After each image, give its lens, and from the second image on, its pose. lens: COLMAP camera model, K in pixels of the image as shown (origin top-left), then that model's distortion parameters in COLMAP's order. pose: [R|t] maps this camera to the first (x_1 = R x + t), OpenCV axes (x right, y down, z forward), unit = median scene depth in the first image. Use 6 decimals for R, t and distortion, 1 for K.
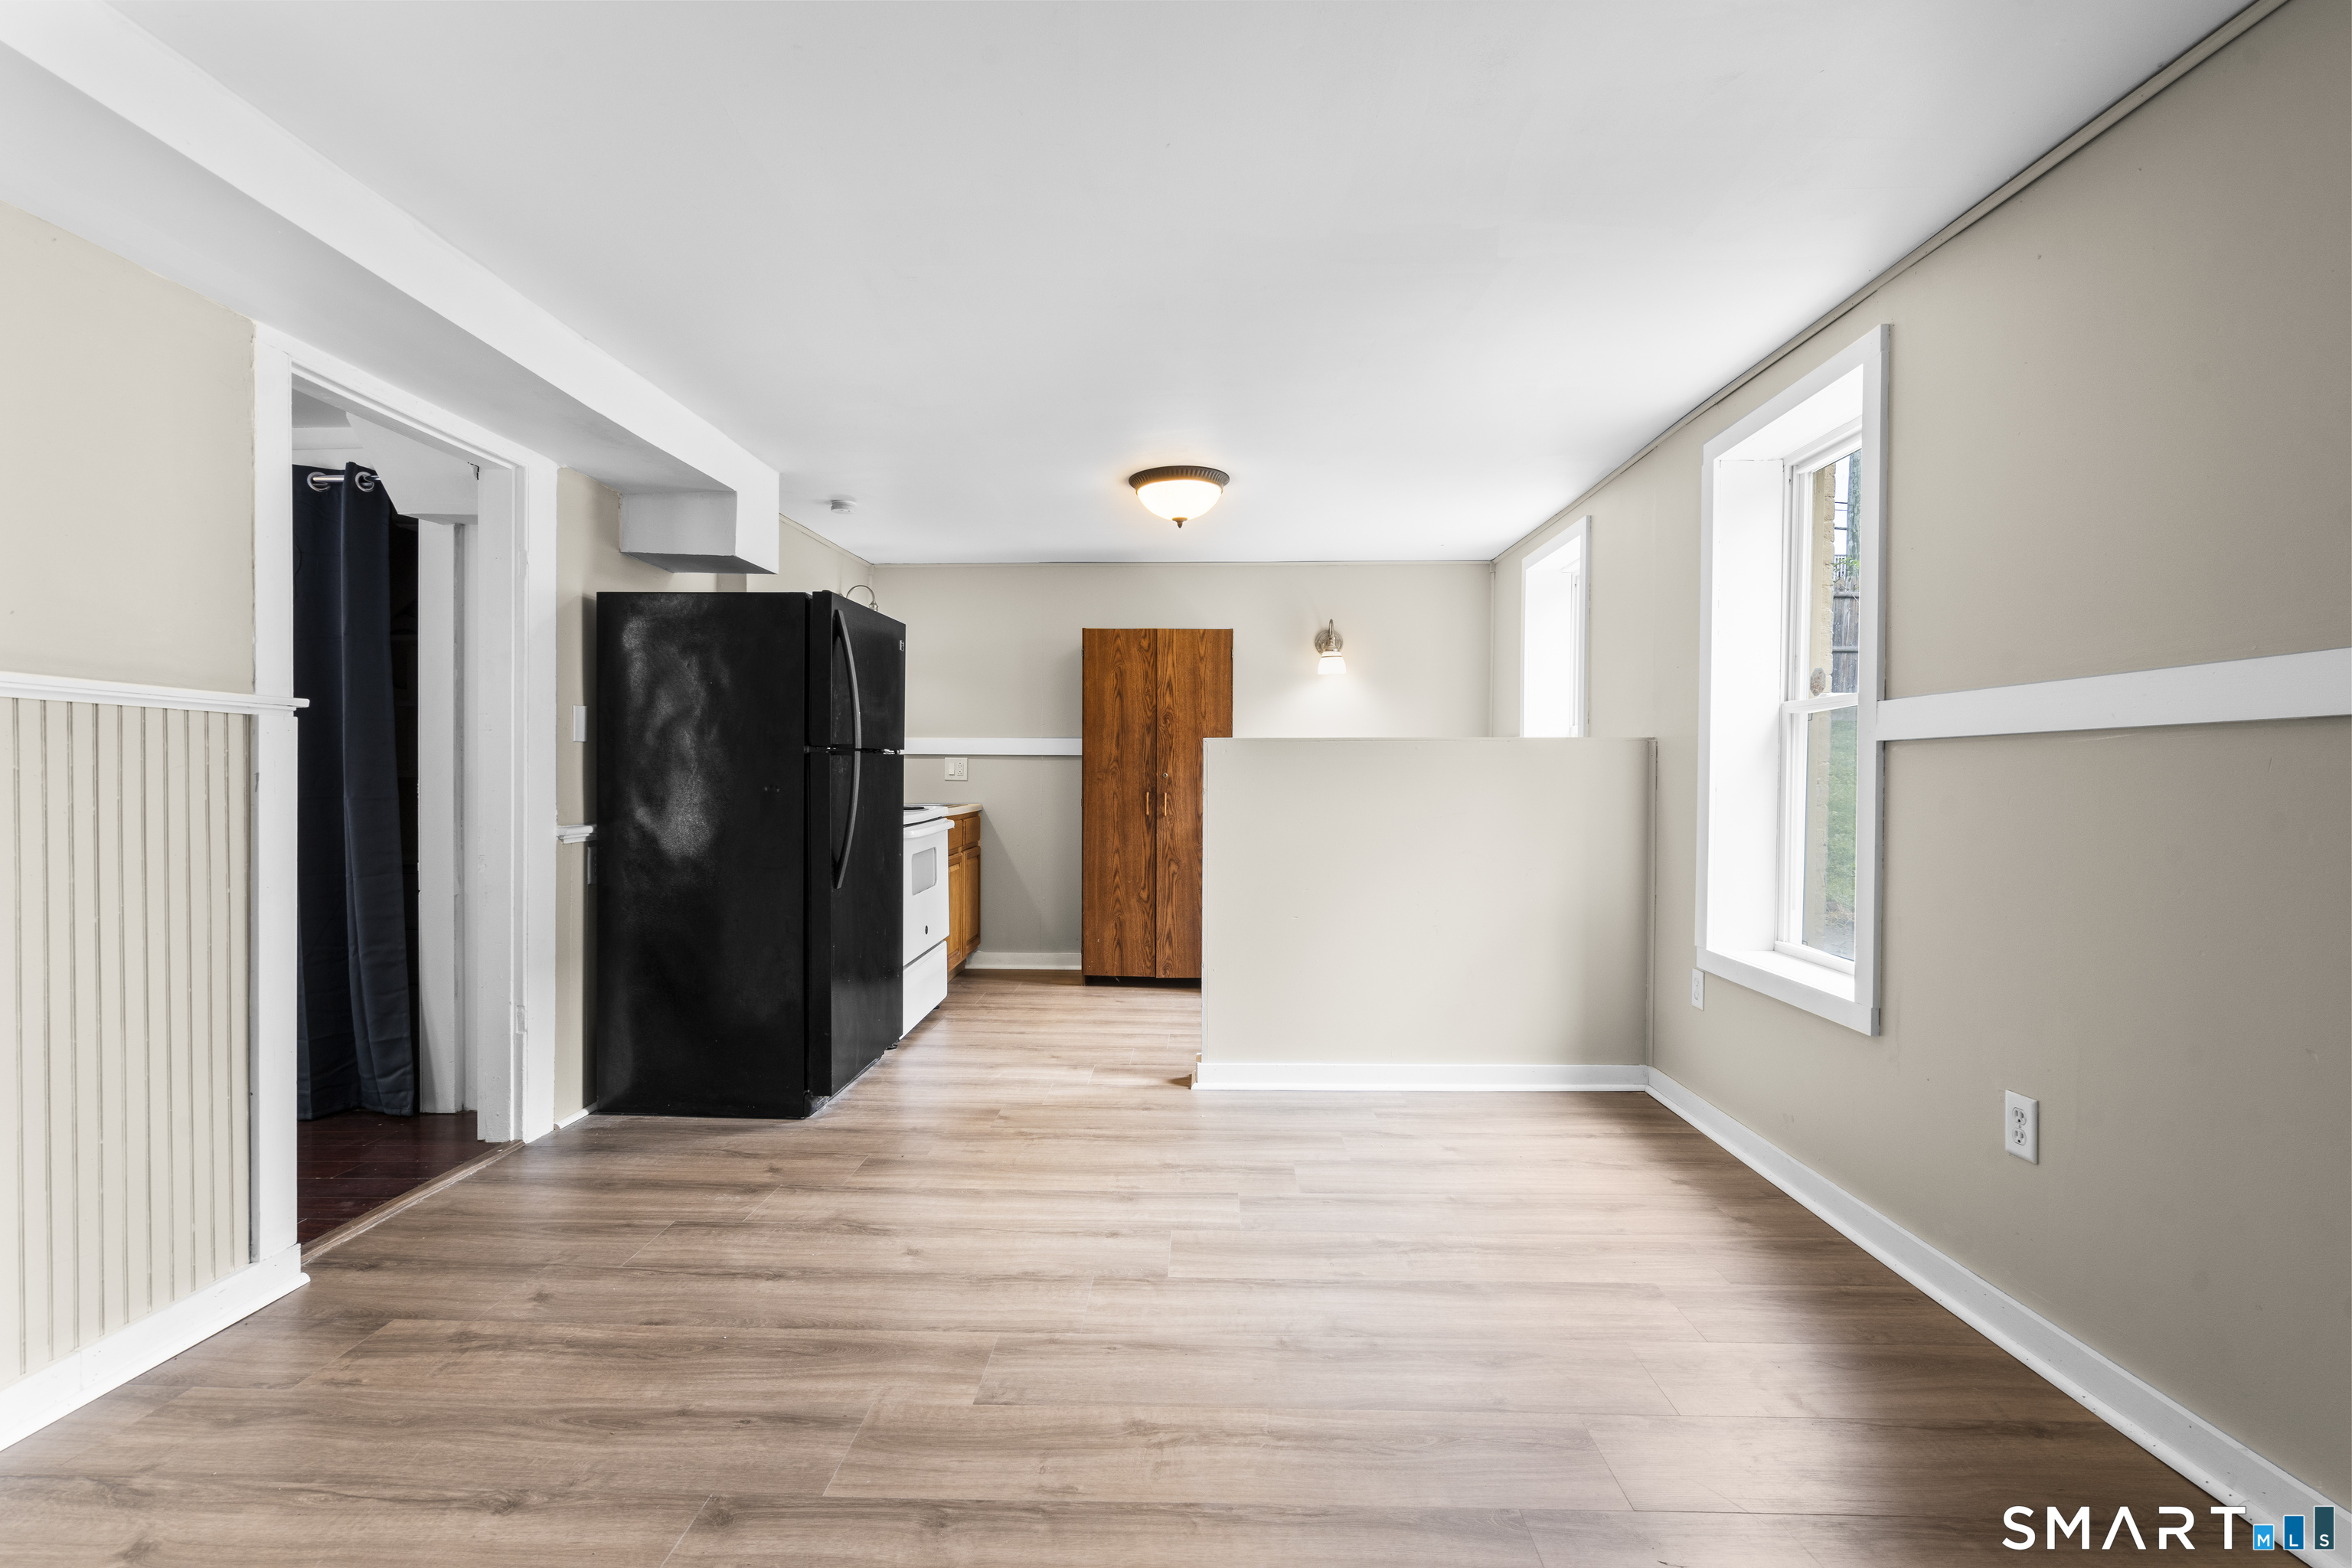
lens RADIAL K [[1056.7, 0, 1179.8], [0, 1056.7, 794.5], [0, 0, 1]] dist [-0.002892, 0.000223]
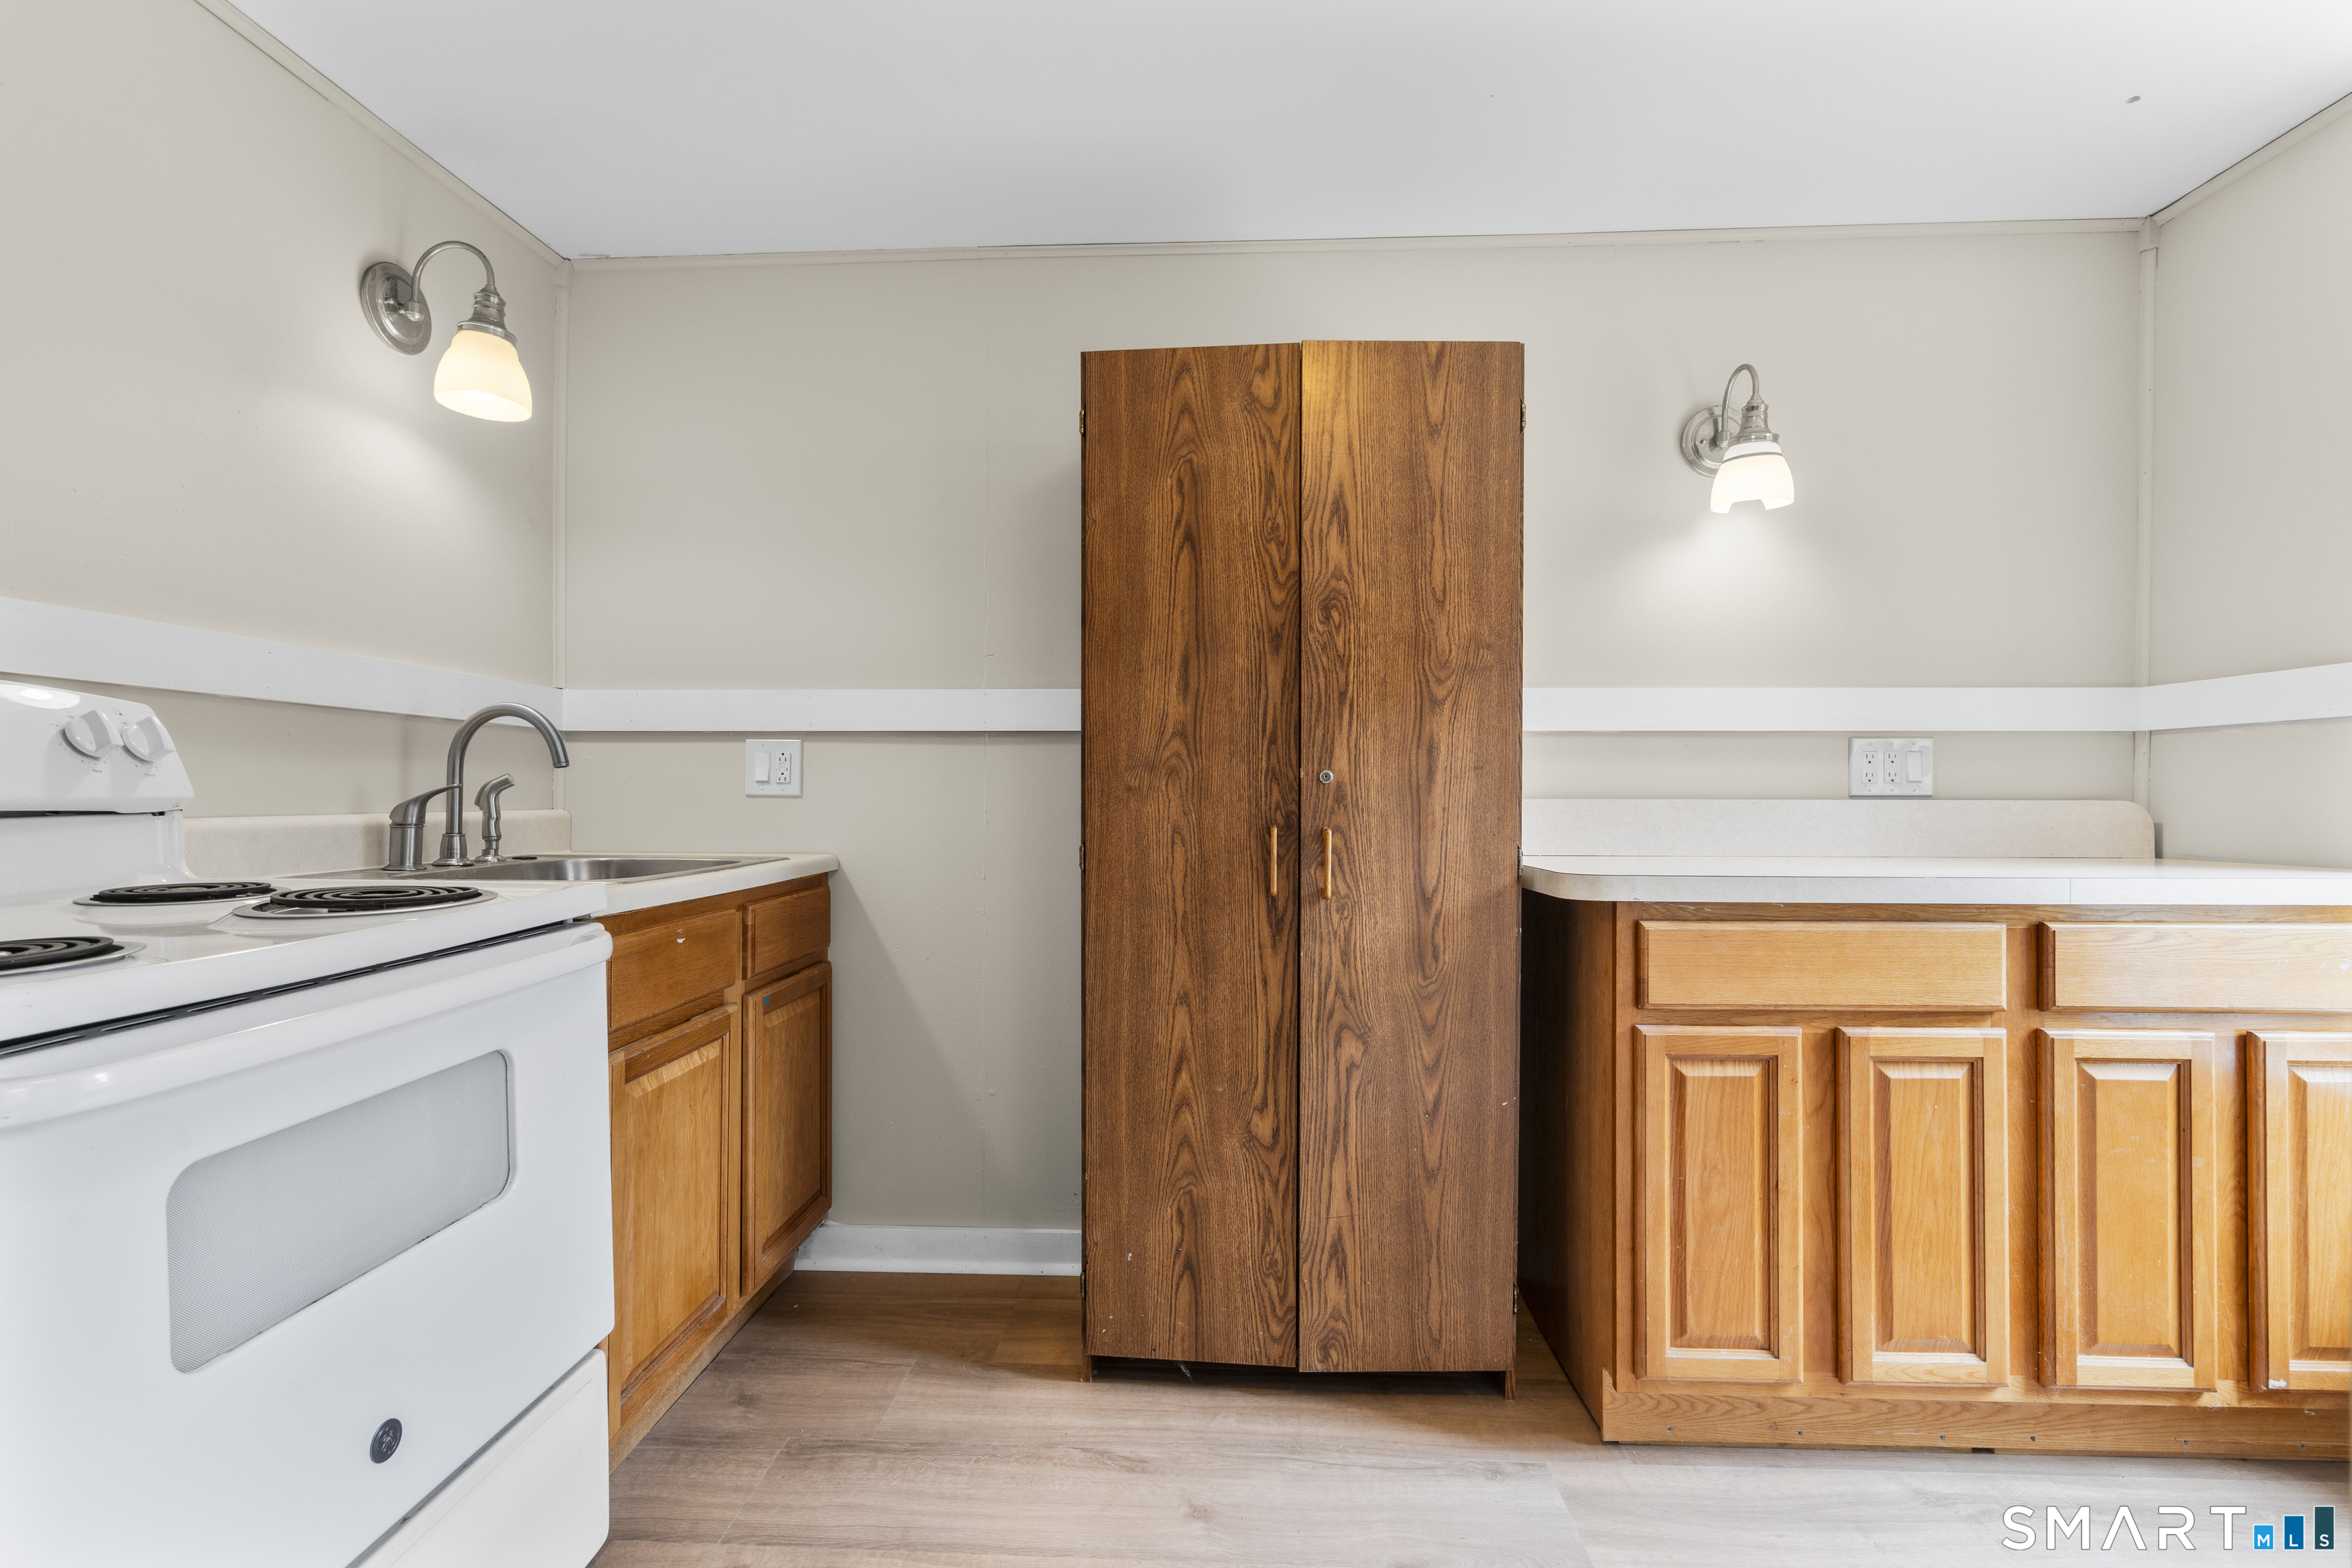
lens RADIAL K [[1056.7, 0, 1179.8], [0, 1056.7, 794.5], [0, 0, 1]] dist [-0.002892, 0.000223]
pose [[0.999673, -0.004063, -0.025253, -0.051767], [0.003585, 0.999814, -0.018948, -0.006253], [0.025326, 0.018851, 0.999501, 0.658388]]
